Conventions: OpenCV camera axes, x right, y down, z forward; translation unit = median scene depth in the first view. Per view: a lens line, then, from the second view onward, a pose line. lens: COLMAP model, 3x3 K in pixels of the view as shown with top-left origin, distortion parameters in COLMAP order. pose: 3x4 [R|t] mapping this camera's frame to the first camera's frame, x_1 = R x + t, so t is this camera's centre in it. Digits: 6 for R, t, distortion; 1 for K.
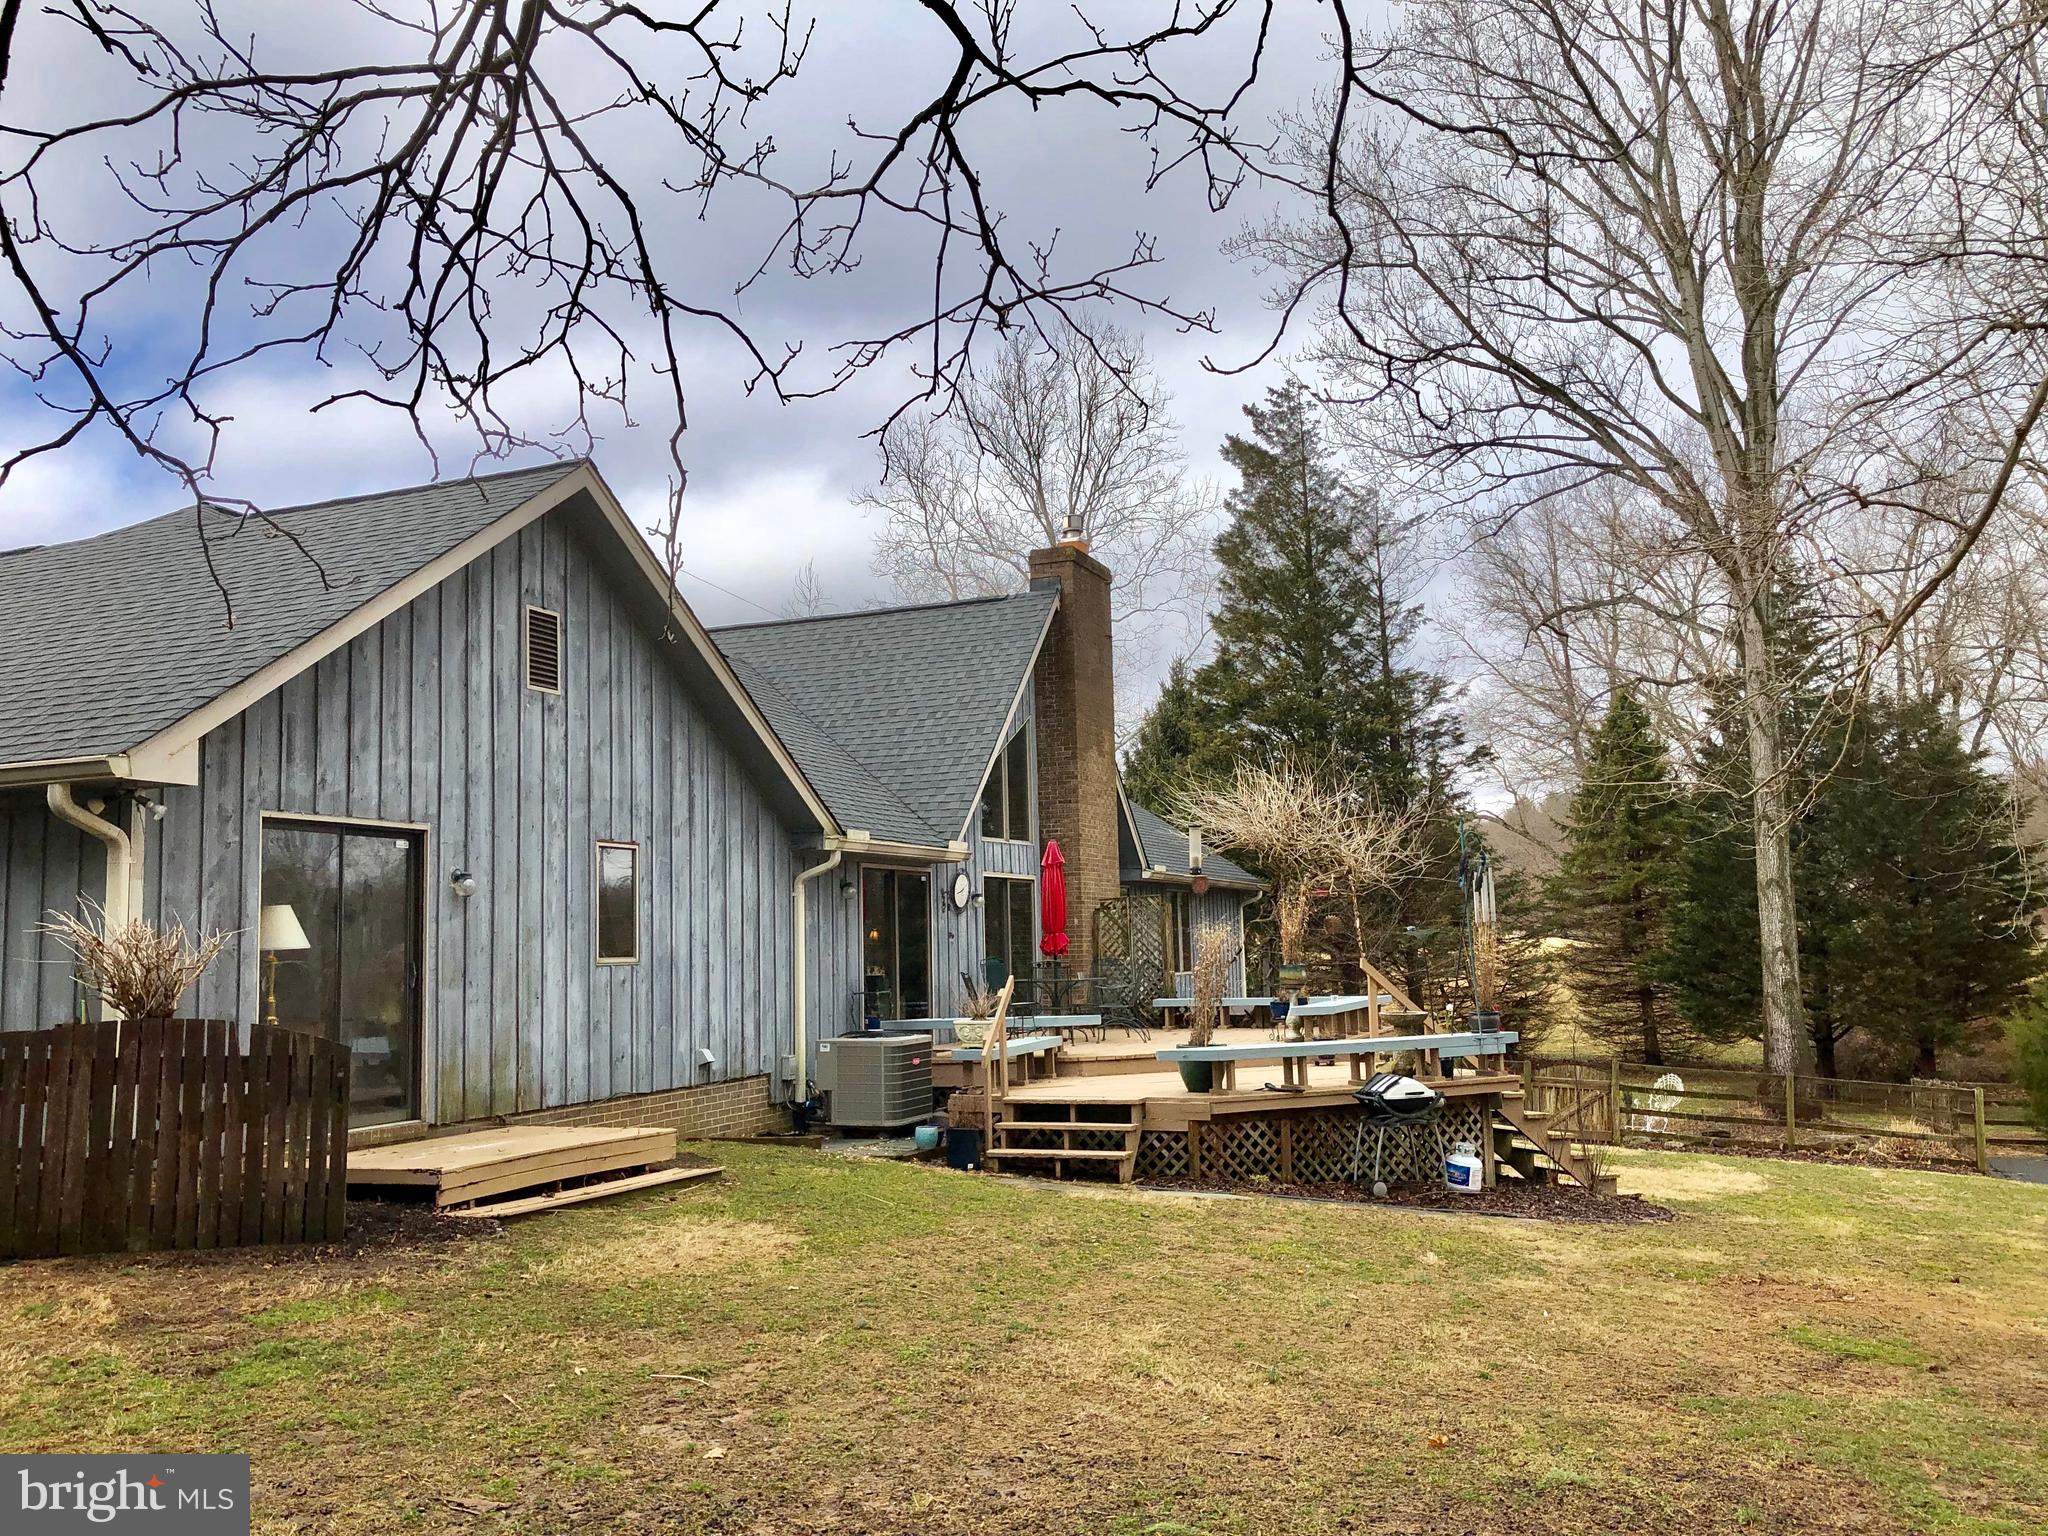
lens RADIAL K [[1675.9, 0, 1026.1], [0, 1675.9, 731.9], [0, 0, 1]] dist [0.039076, -0.012147]
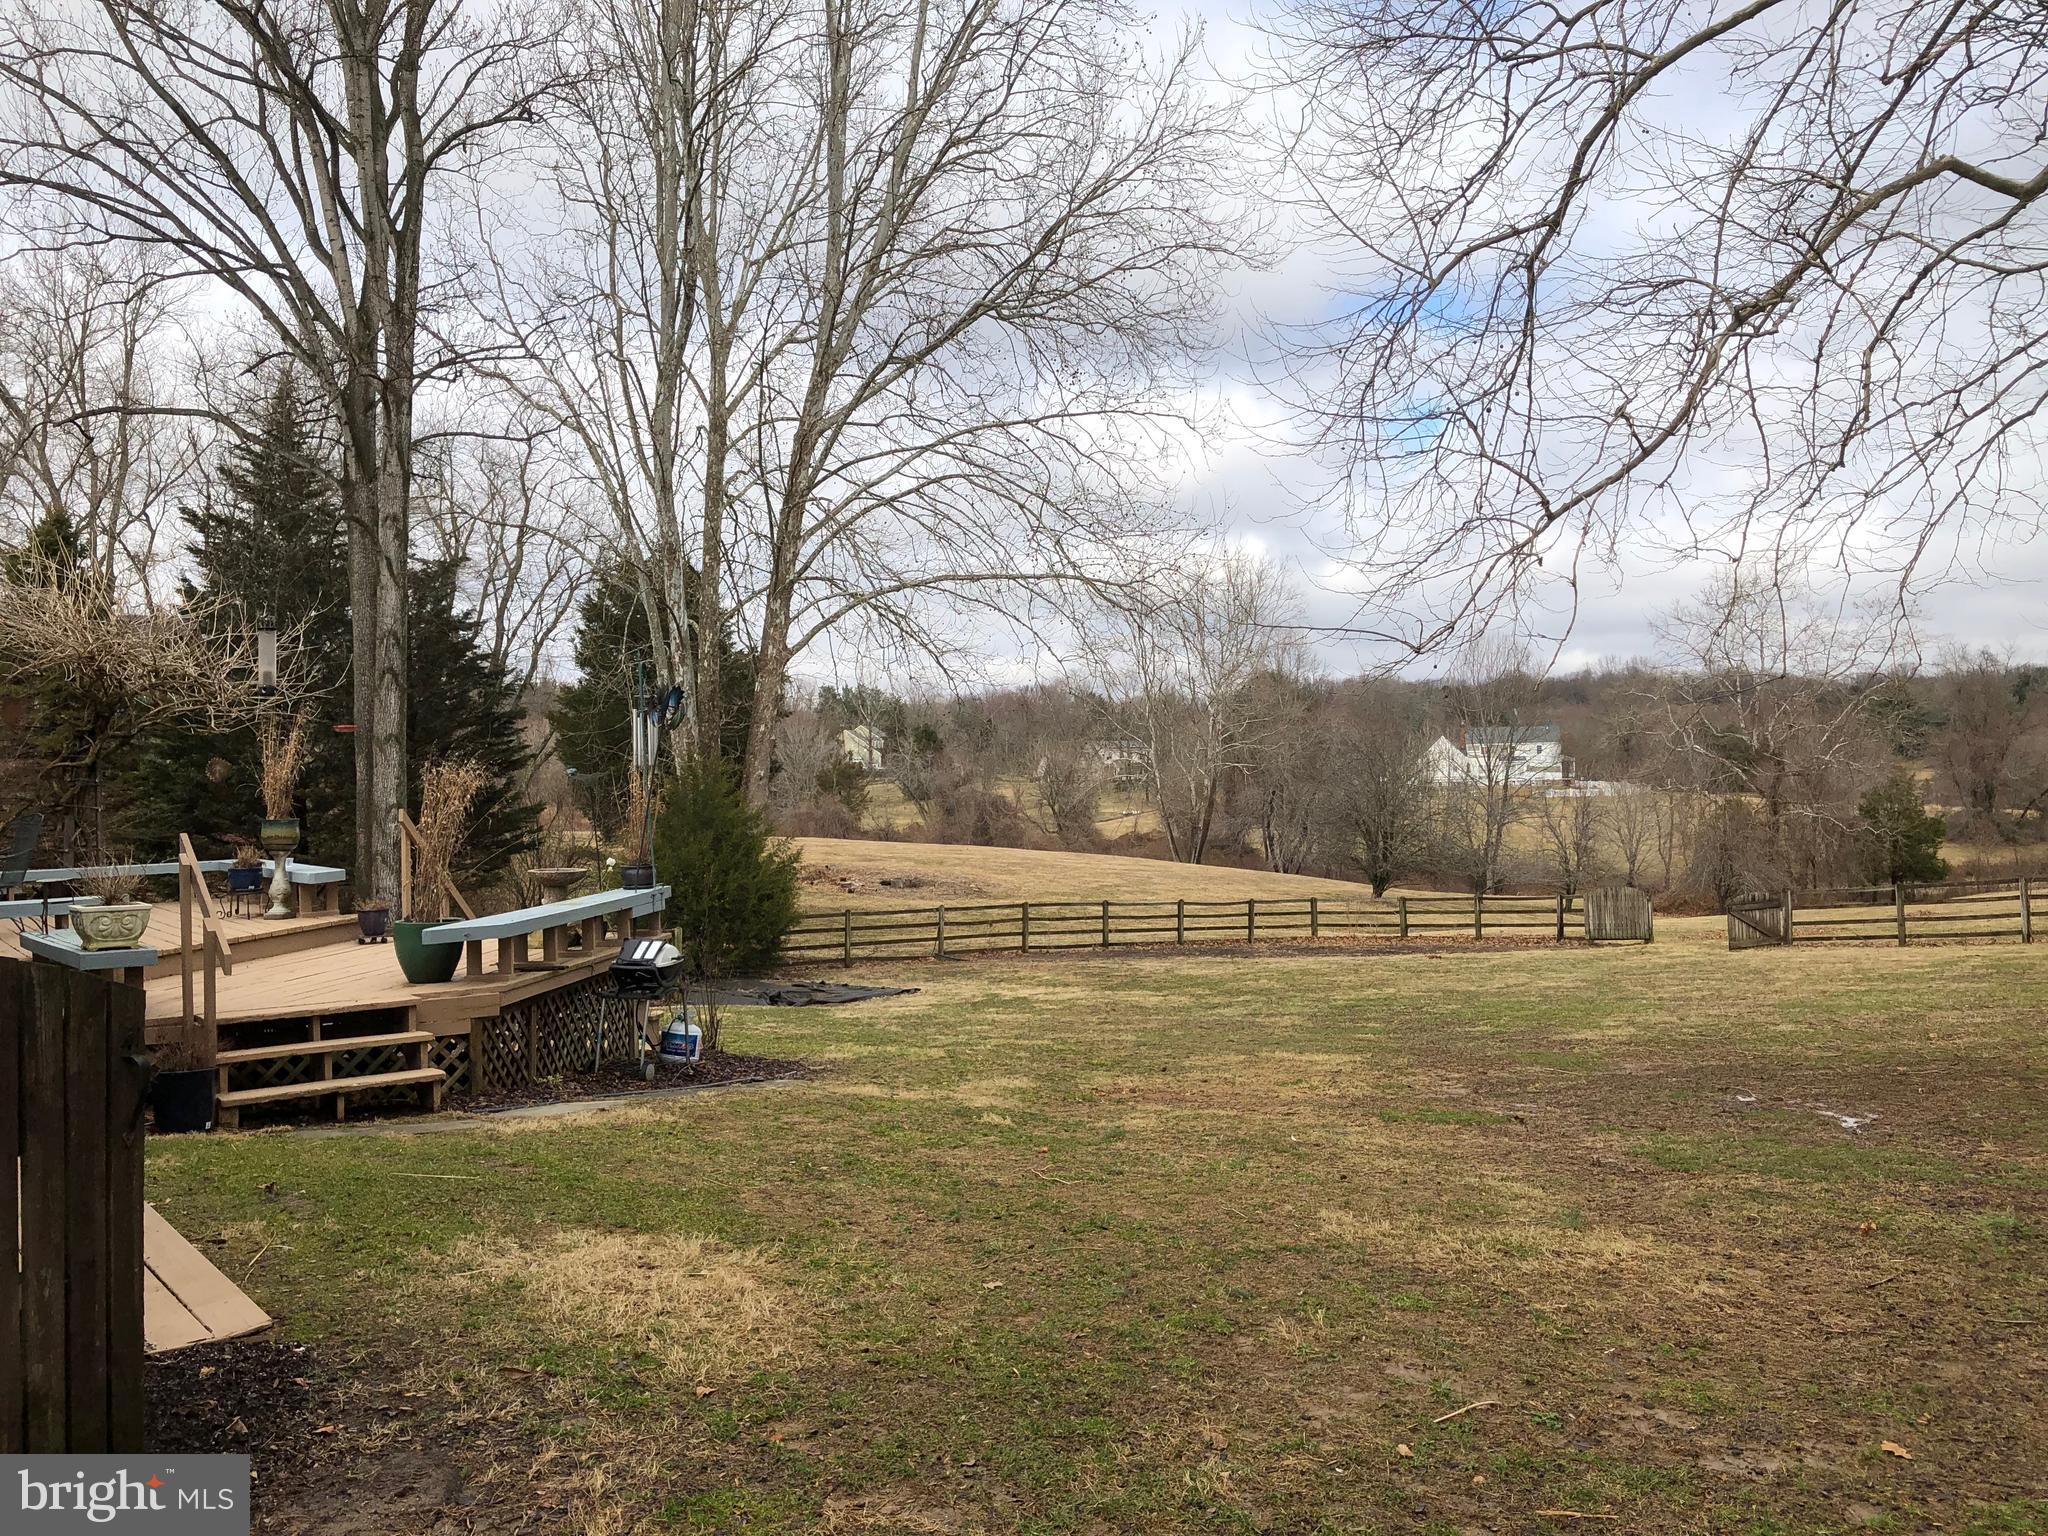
lens RADIAL K [[1674.8, 0, 1023.8], [0, 1674.8, 735.2], [0, 0, 1]] dist [0.077656, -0.123278]
pose [[0.539729, 0.031184, 0.841261, -0.405055], [-0.097898, 0.994859, 0.025931, 0.061881], [-0.836127, -0.096353, 0.540007, 0.396638]]
